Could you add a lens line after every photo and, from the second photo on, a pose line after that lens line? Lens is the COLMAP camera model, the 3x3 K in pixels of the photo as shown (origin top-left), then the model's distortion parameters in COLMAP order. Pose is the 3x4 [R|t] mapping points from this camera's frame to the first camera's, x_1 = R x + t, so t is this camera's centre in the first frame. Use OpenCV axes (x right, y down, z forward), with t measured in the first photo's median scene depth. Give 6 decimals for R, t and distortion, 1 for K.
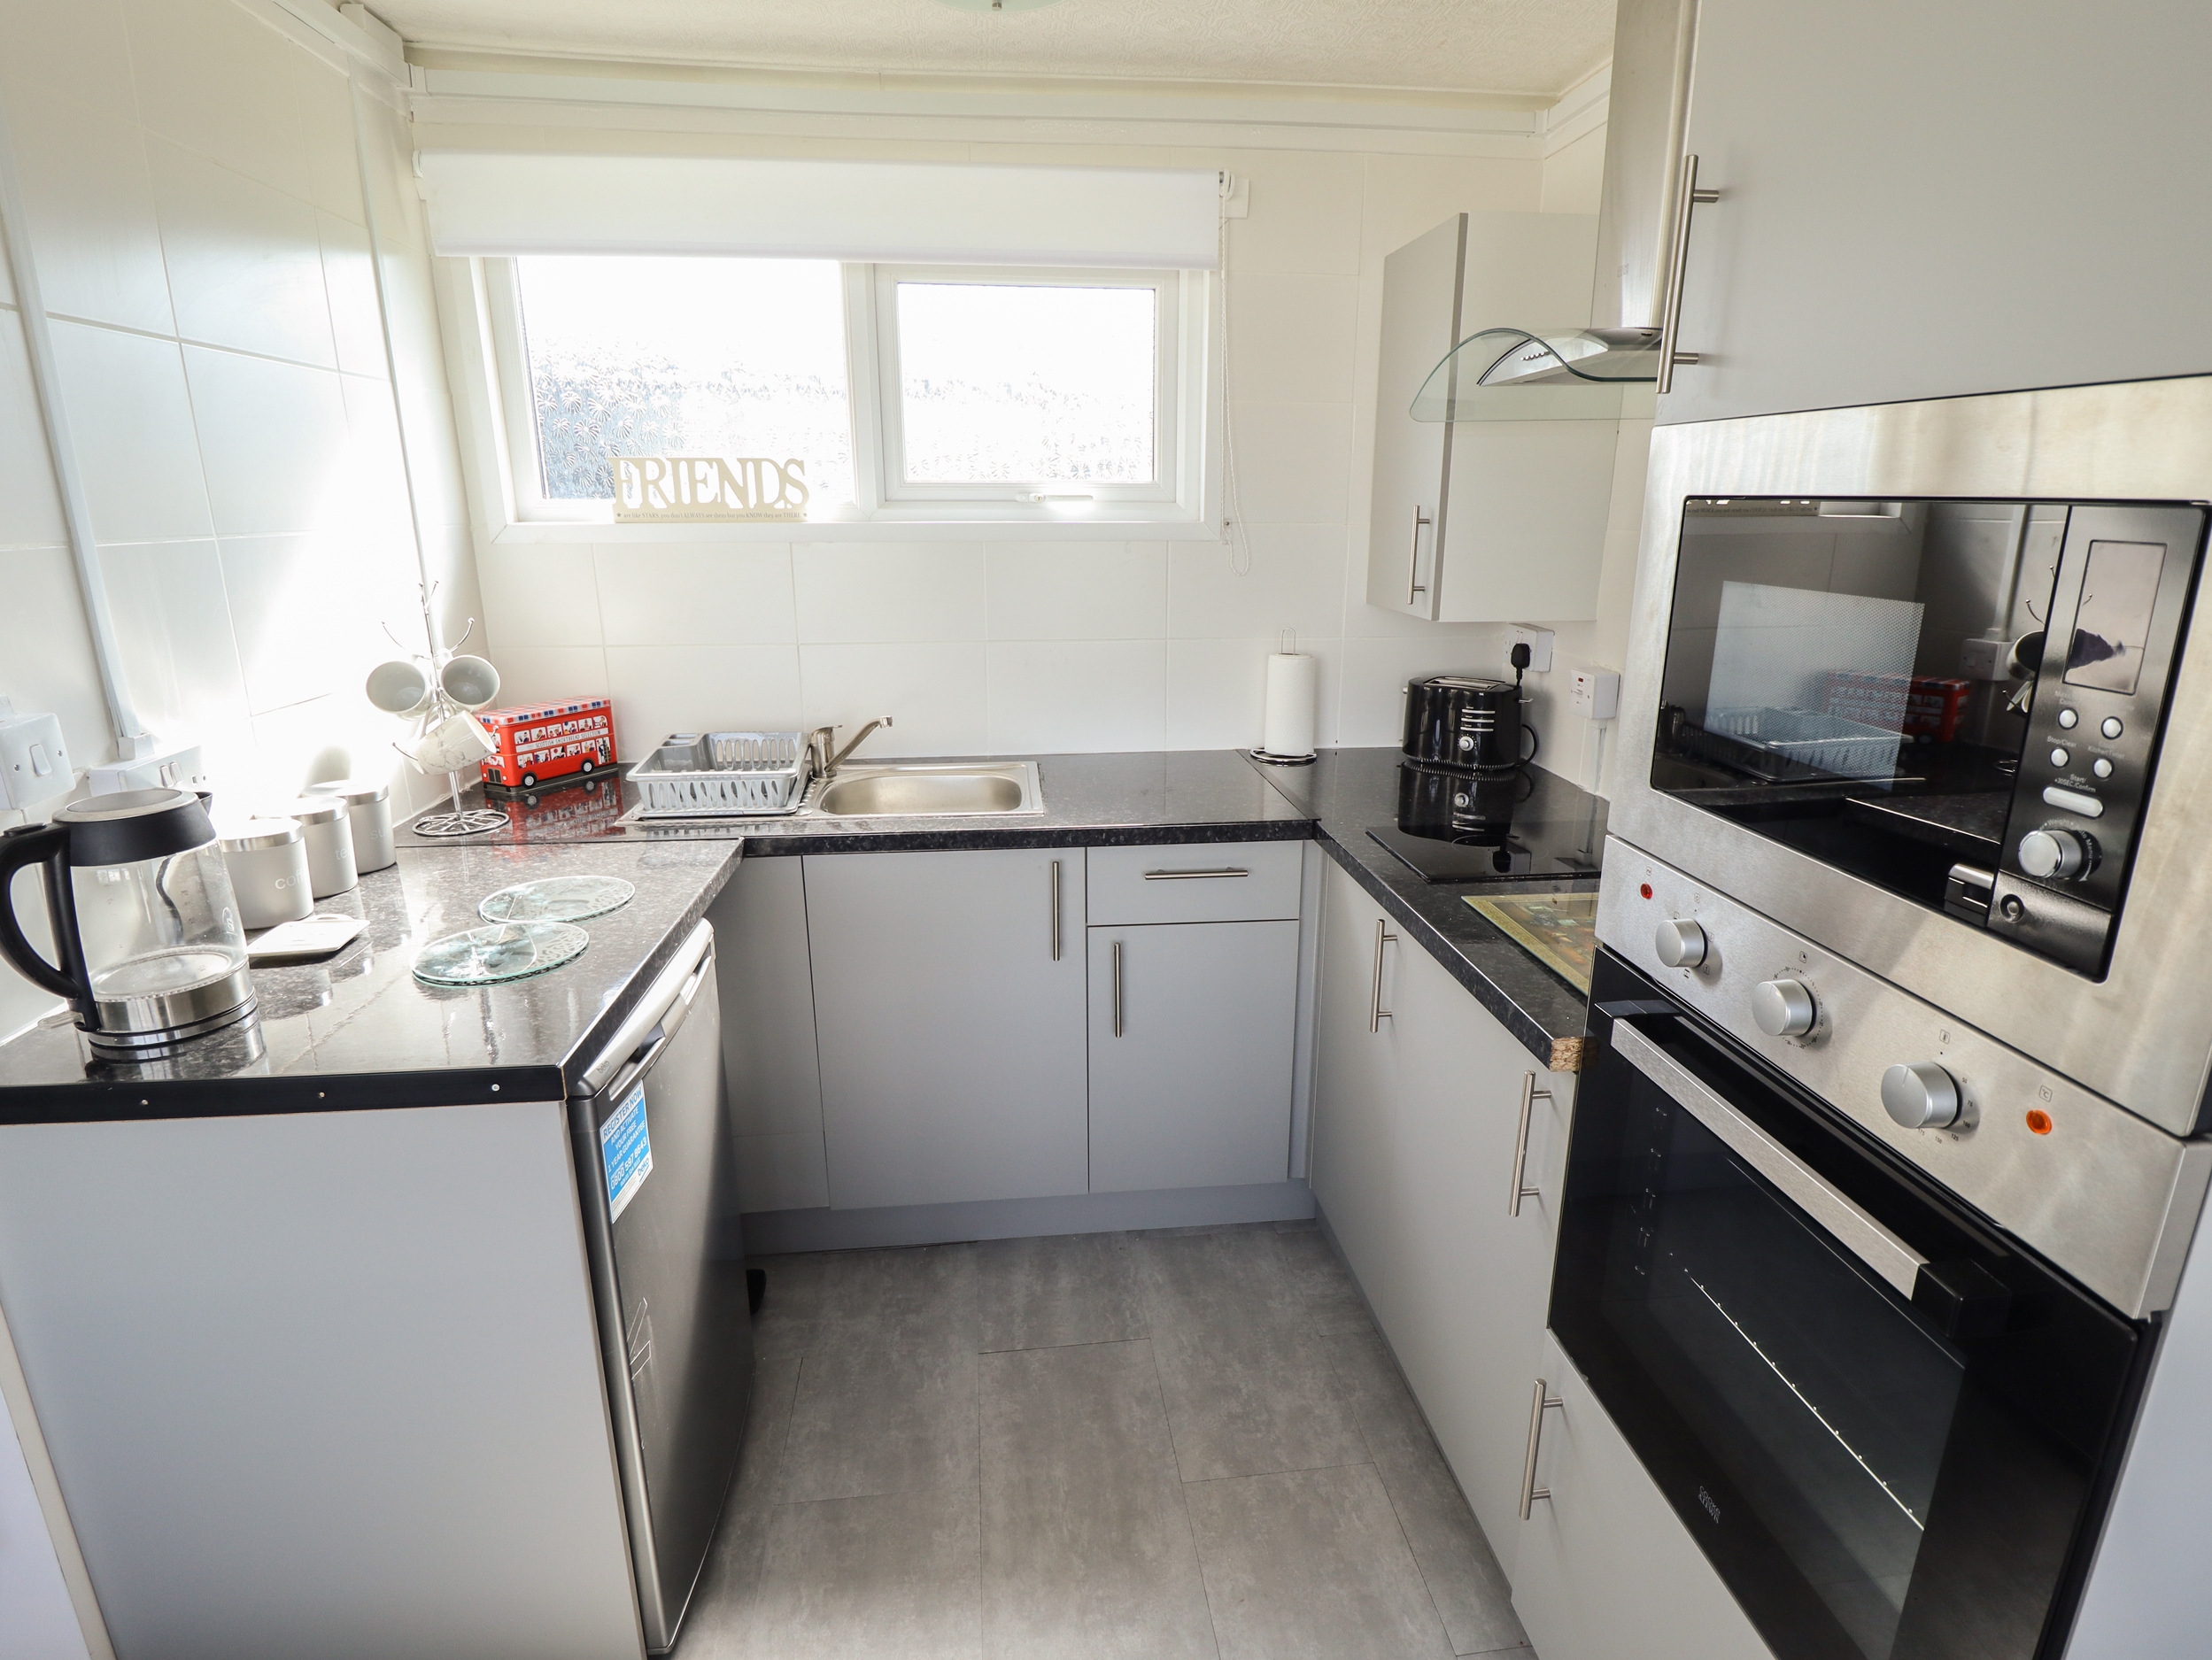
lens RADIAL K [[1171.8, 0, 1135.1], [0, 1171.8, 826.0], [0, 0, 1]] dist [0.002884, -0.012473]
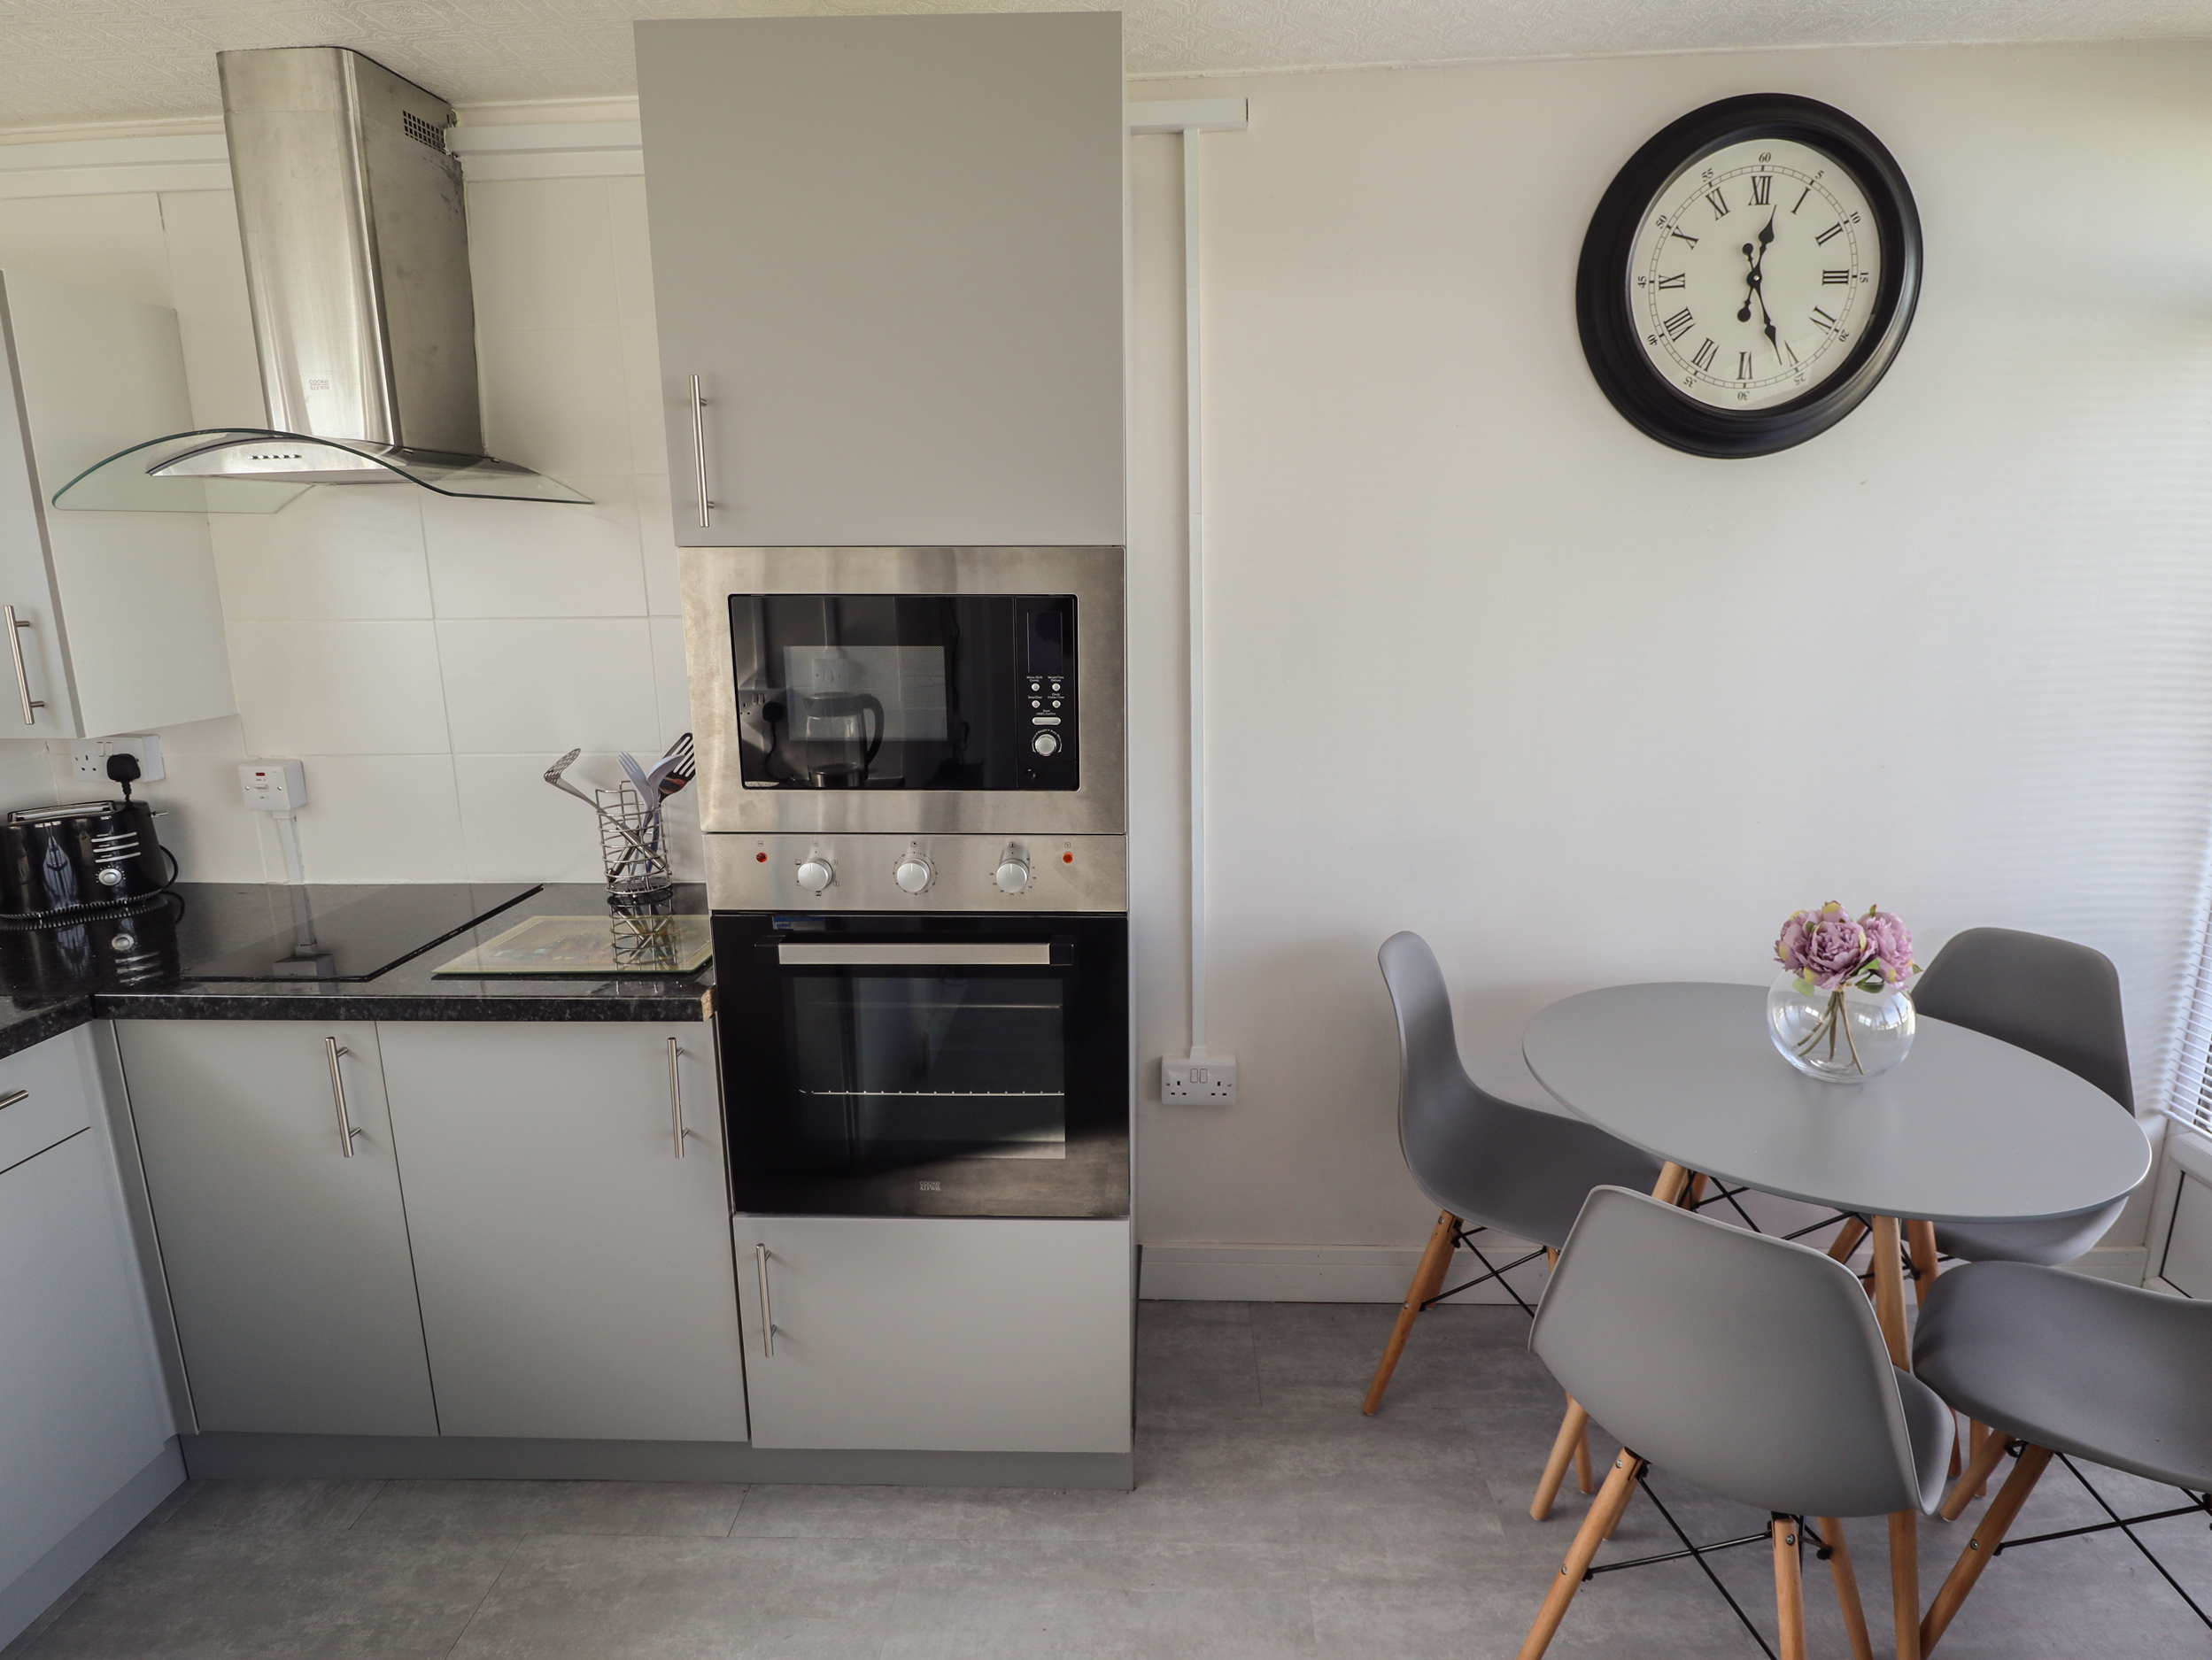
lens RADIAL K [[1171.8, 0, 1135.1], [0, 1171.8, 826.0], [0, 0, 1]] dist [0.002884, -0.012473]
pose [[0.144125, -0.214972, 0.965927, -0.475308], [0.269699, 0.947699, 0.170674, -0.055695], [-0.952098, 0.235912, 0.194565, 0.134309]]
